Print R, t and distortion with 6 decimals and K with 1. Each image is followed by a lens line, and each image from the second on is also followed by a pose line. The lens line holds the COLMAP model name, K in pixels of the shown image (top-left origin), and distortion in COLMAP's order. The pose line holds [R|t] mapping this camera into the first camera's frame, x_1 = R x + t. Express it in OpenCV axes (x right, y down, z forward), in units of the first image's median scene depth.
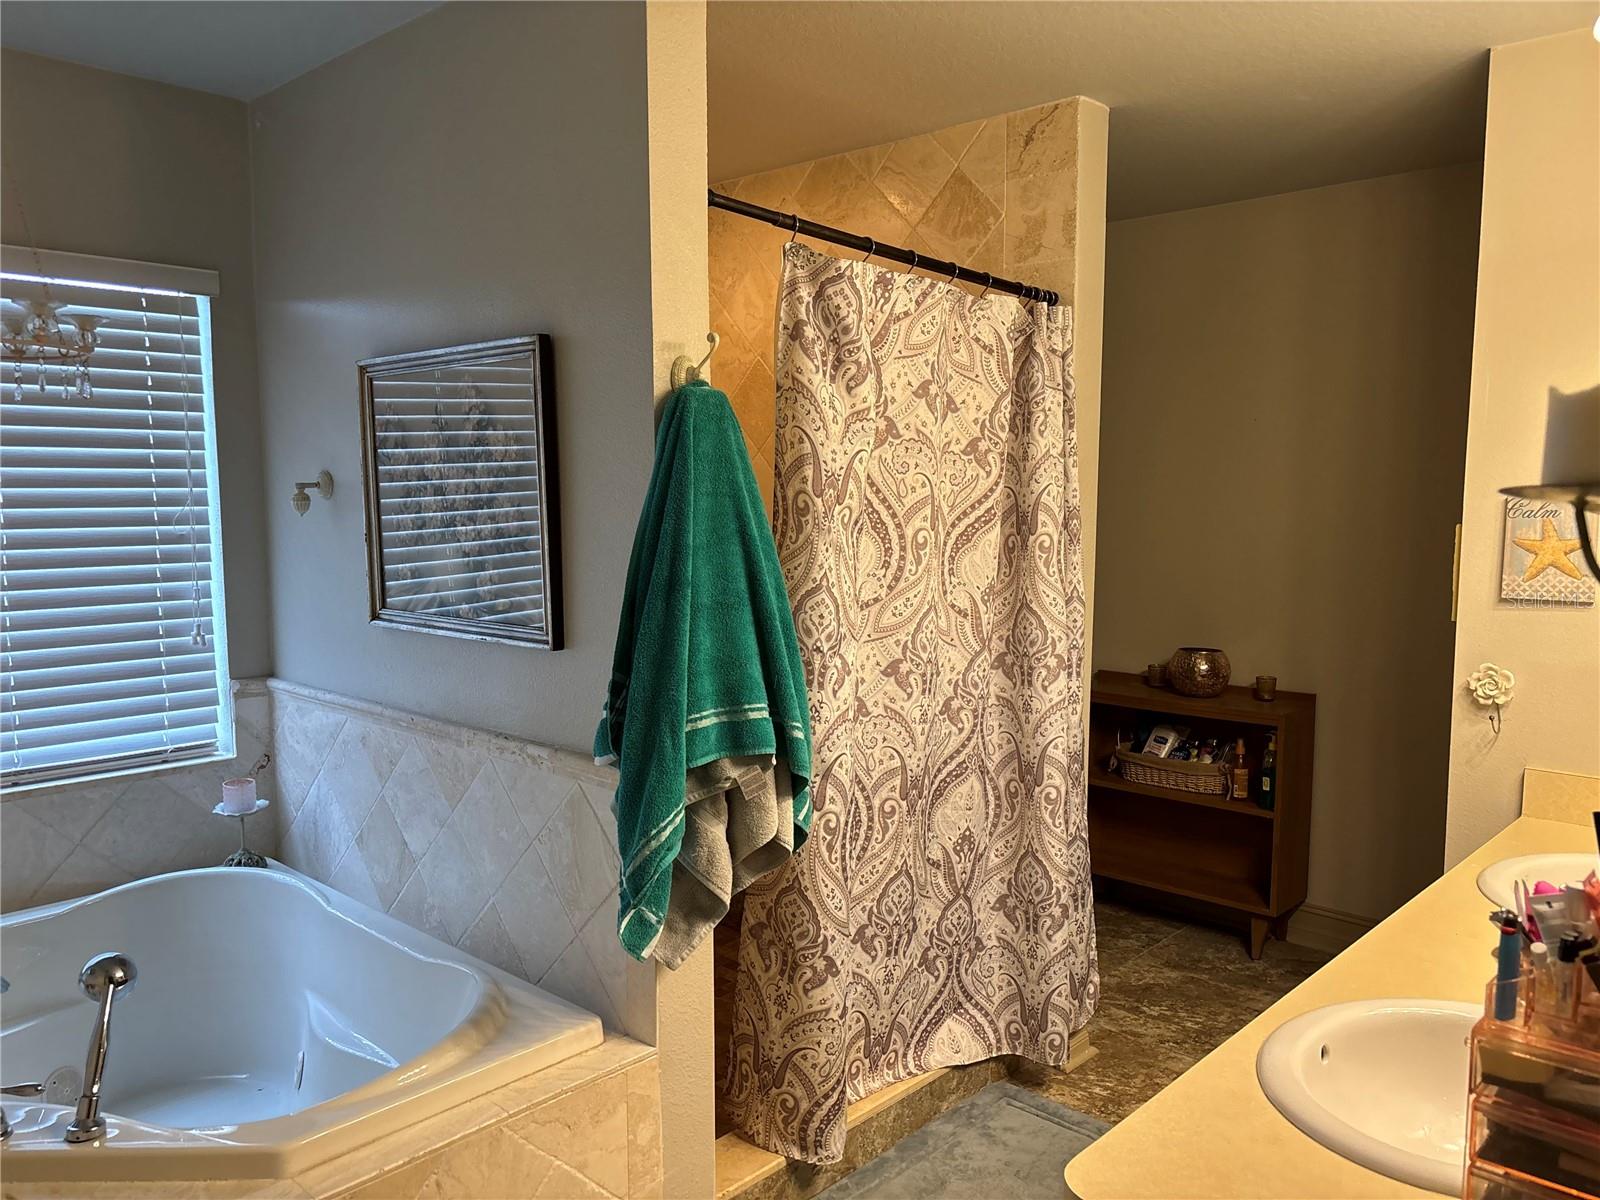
lens RADIAL K [[1217.2, 0, 808.9], [0, 1217.2, 609.1], [0, 0, 1]] dist [0.068668, -0.057261]
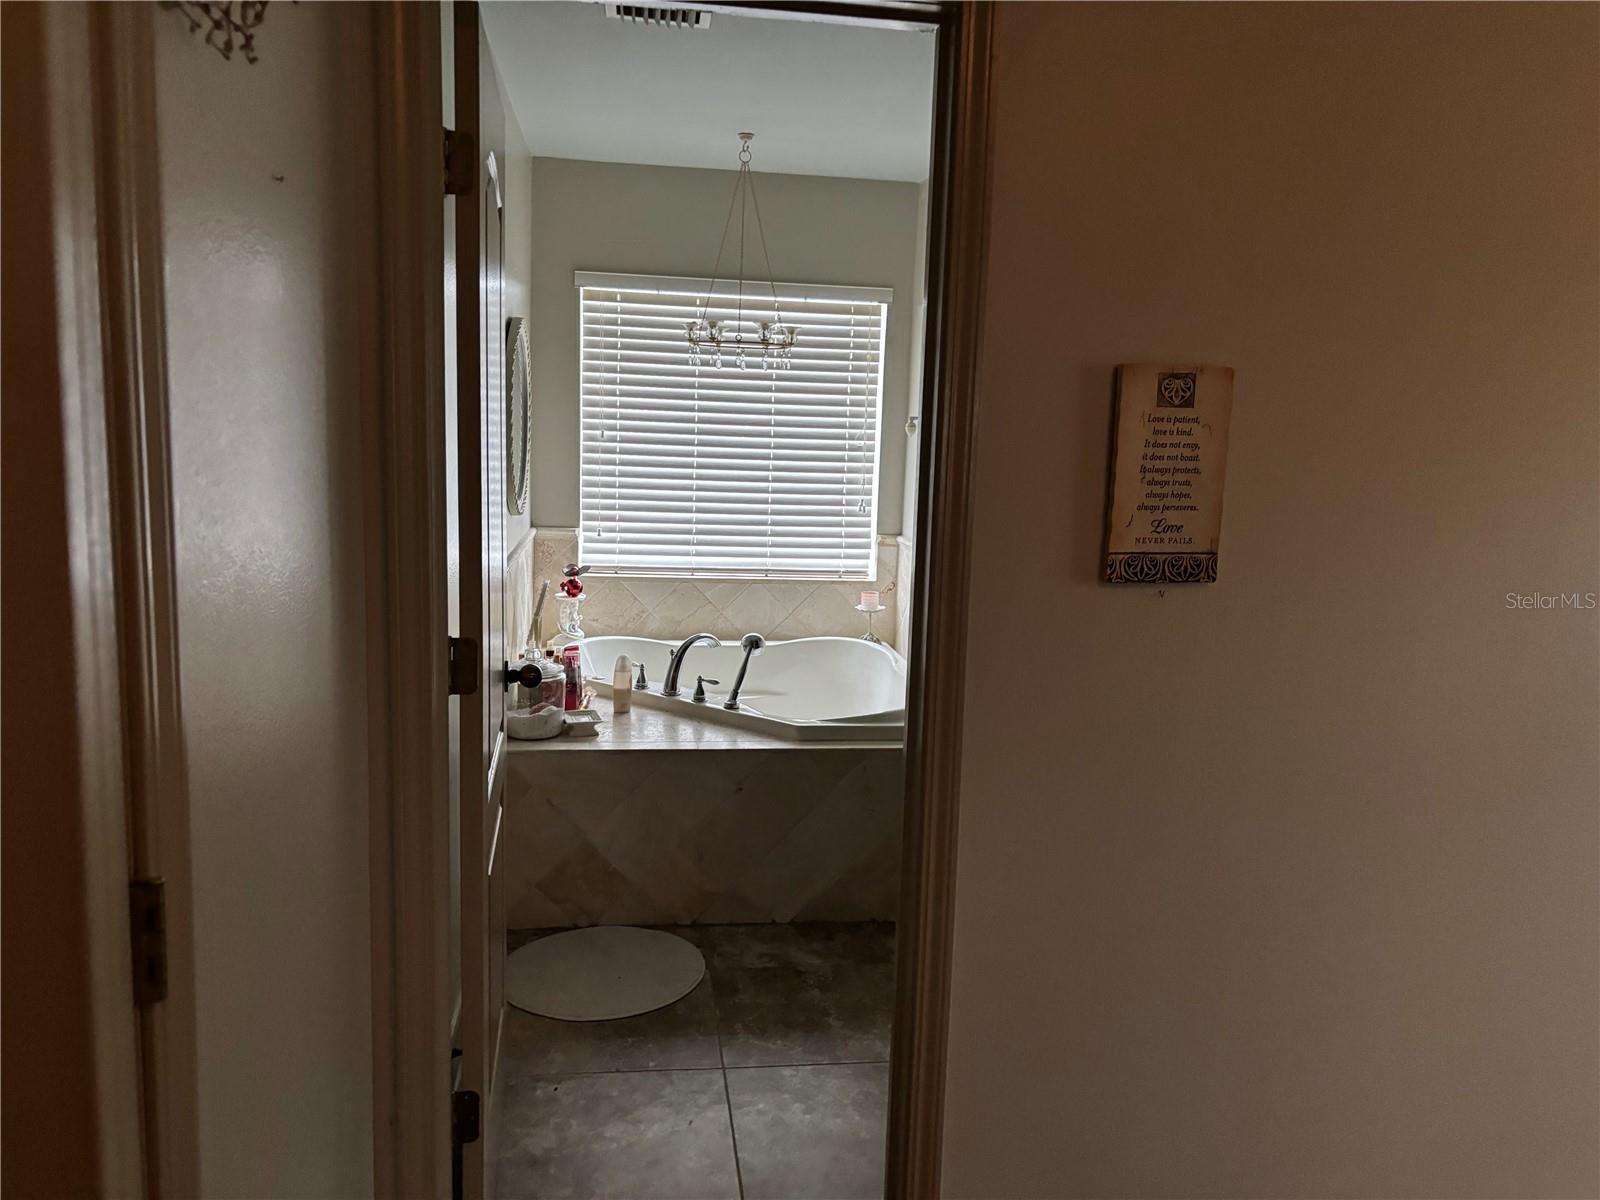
lens RADIAL K [[1217.2, 0, 808.9], [0, 1217.2, 609.1], [0, 0, 1]] dist [0.068668, -0.057261]
pose [[0.781891, 0.115245, -0.612671, 0.526443], [-0.092229, 0.993334, 0.069145, 0.056555], [0.616555, 0.002442, 0.787308, -0.393134]]
